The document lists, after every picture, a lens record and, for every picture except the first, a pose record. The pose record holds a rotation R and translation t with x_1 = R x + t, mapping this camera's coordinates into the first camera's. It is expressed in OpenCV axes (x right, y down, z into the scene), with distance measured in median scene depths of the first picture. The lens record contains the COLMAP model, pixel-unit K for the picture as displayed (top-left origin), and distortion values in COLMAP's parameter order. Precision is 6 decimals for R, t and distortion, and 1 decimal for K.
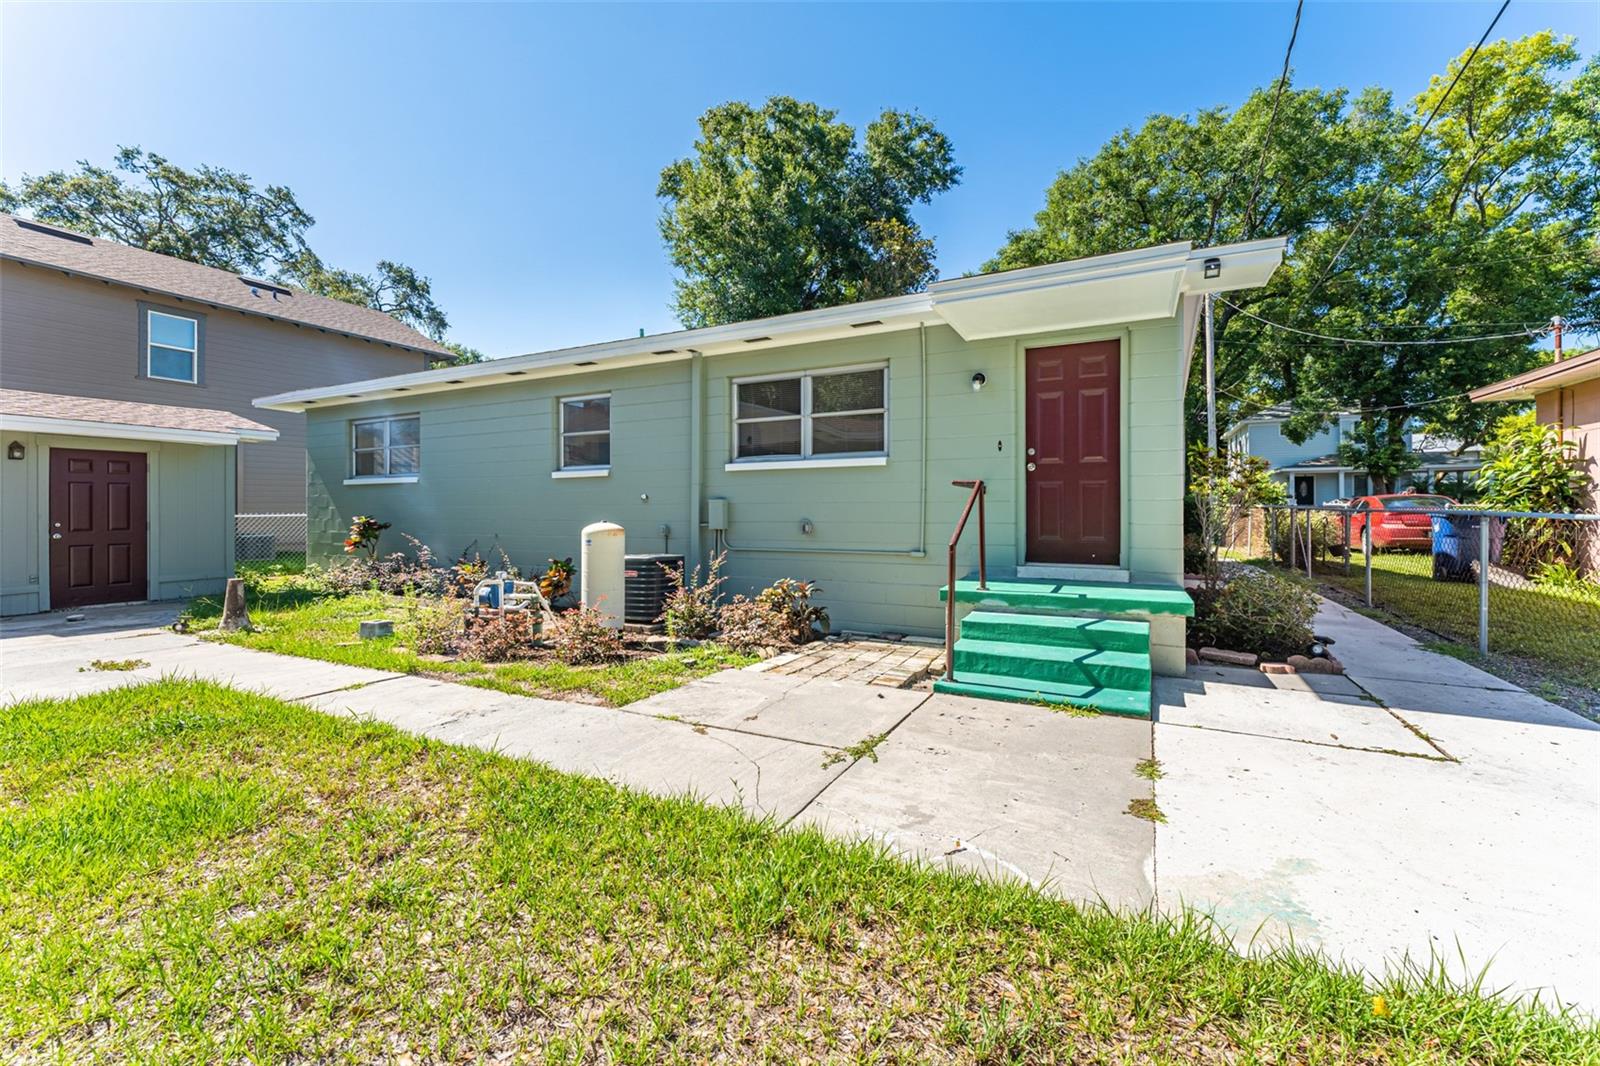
lens RADIAL K [[670.3, 0, 793.5], [0, 670.3, 502.5], [0, 0, 1]] dist [0.000100, 0.000332]
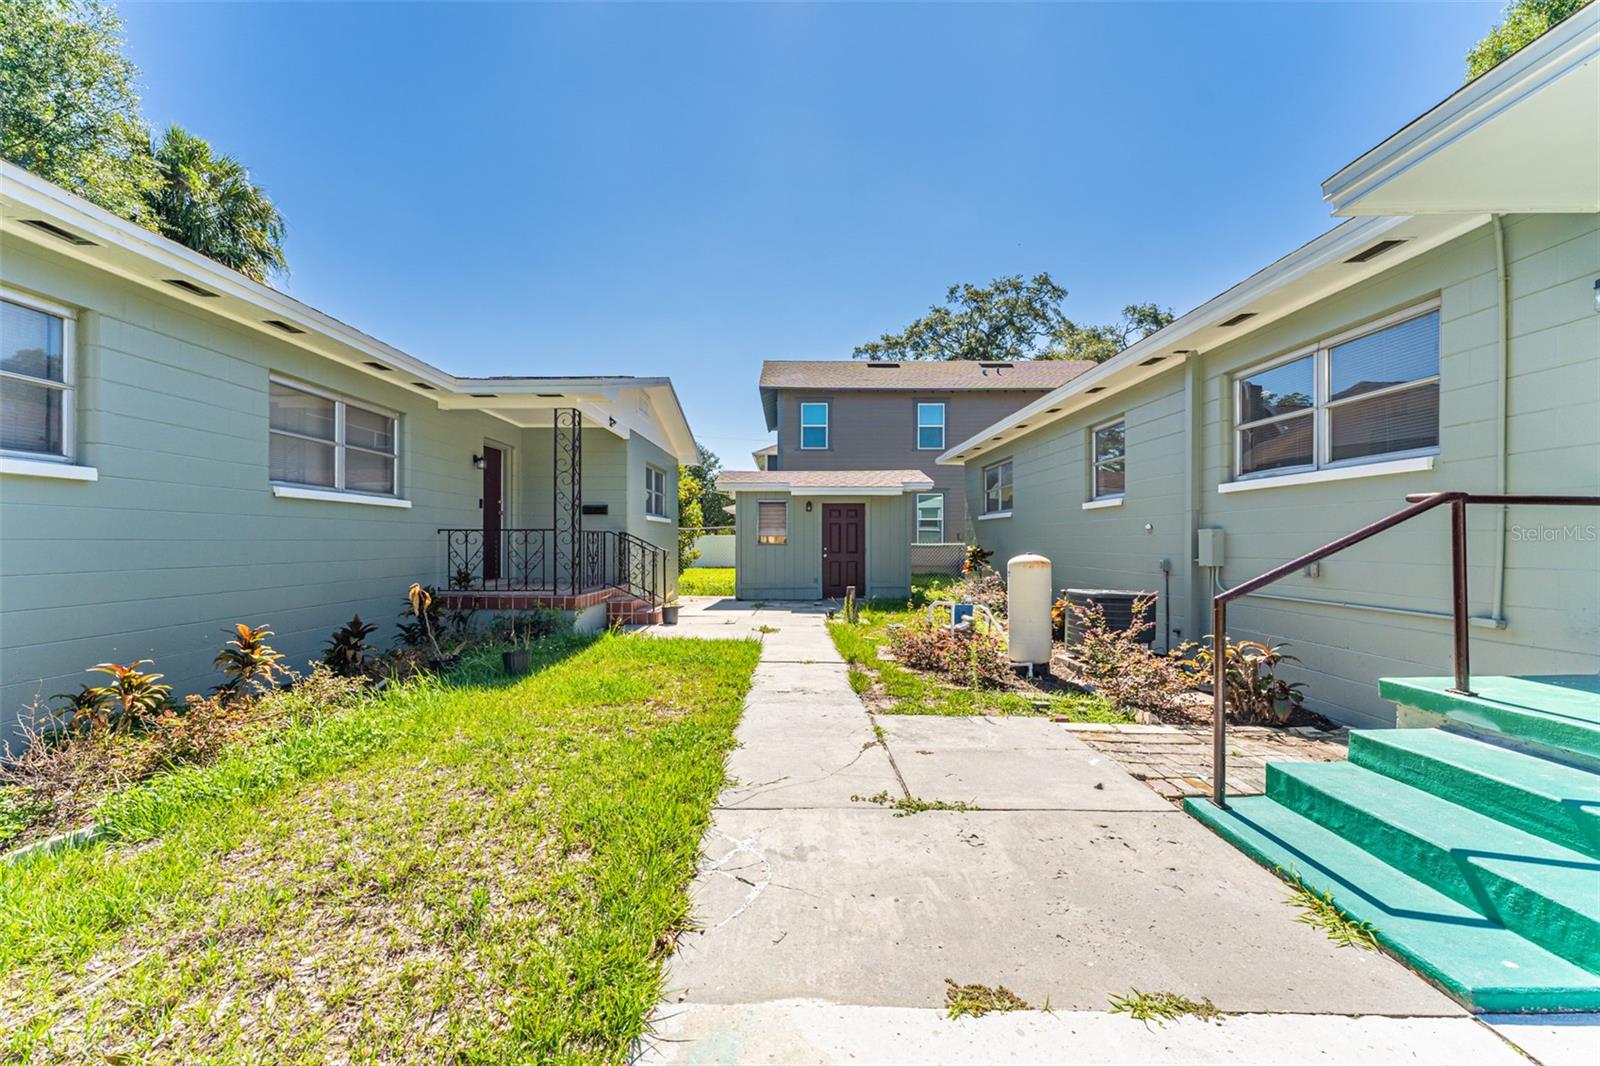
lens RADIAL K [[660.7, 0, 787.7], [0, 660.7, 528.4], [0, 0, 1]] dist [0.003031, 0.000075]
pose [[0.438840, -0.013488, -0.898464, 0.379404], [0.009964, 0.999899, -0.010144, -0.002374], [0.898510, -0.004501, 0.438930, 0.197481]]
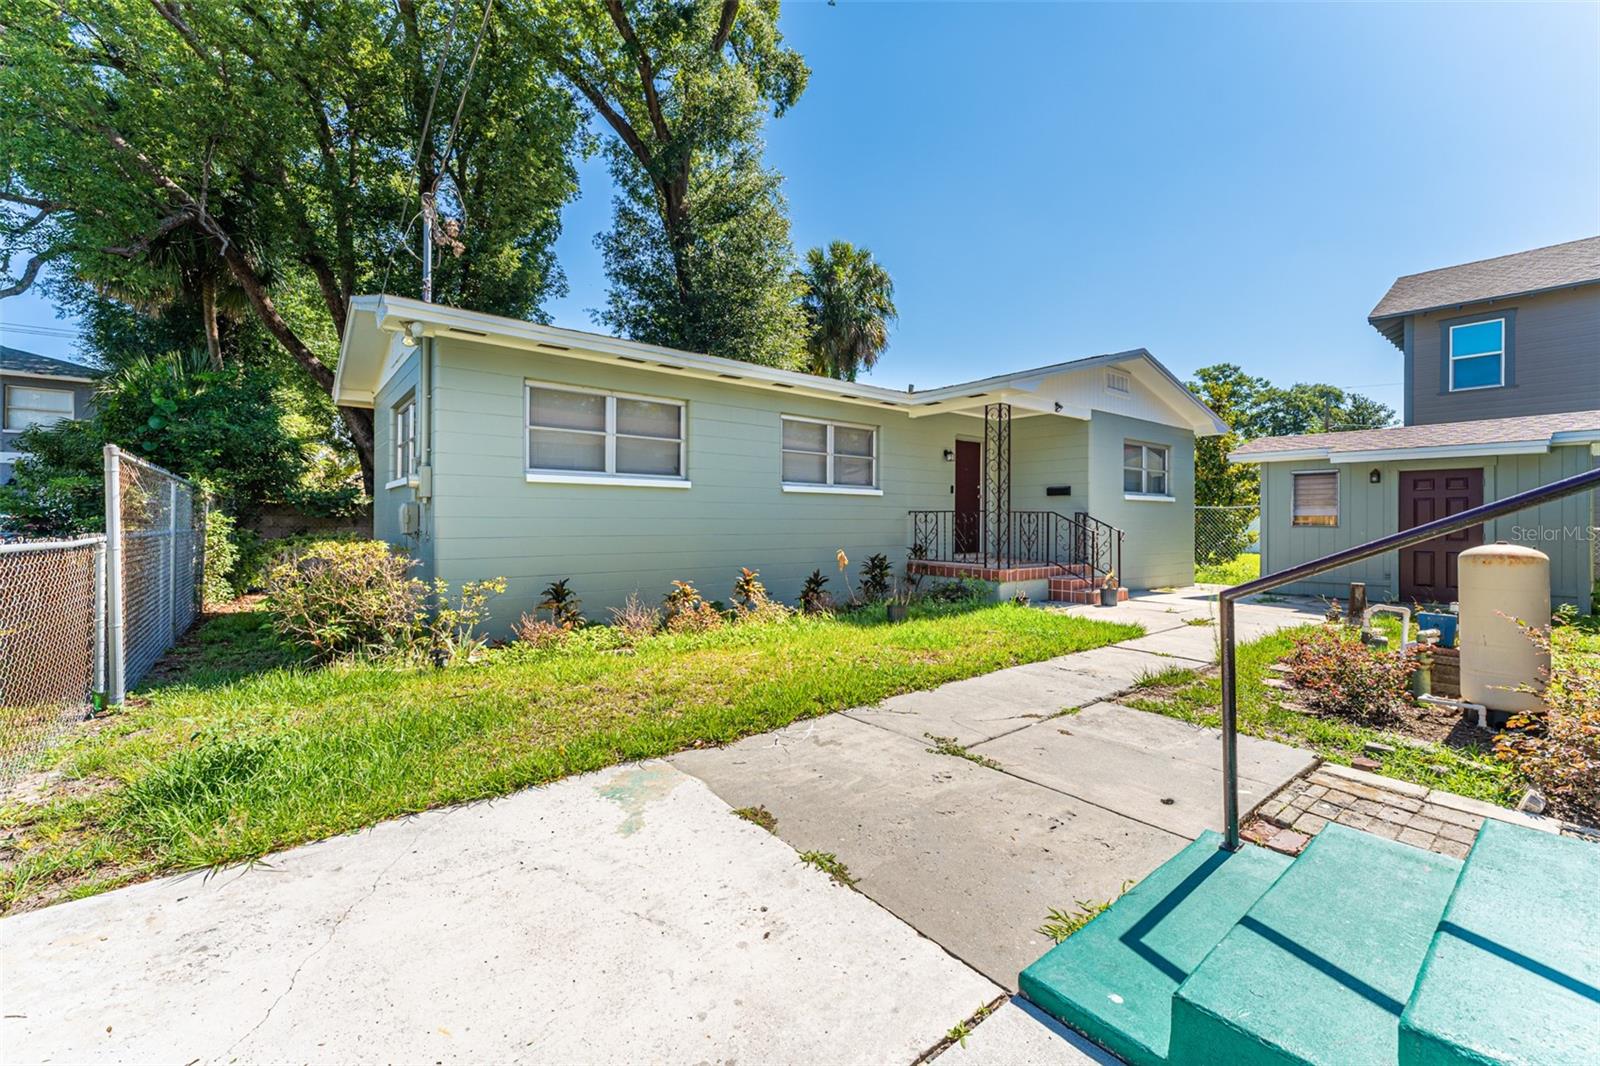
lens RADIAL K [[656.0, 0, 783.6], [0, 656.0, 503.5], [0, 0, 1]] dist [0.002358, 0.000156]
pose [[-0.442022, -0.019930, -0.896783, 0.520295], [0.007854, 0.999629, -0.026087, 0.000583], [0.896970, -0.018575, -0.441702, 0.545200]]
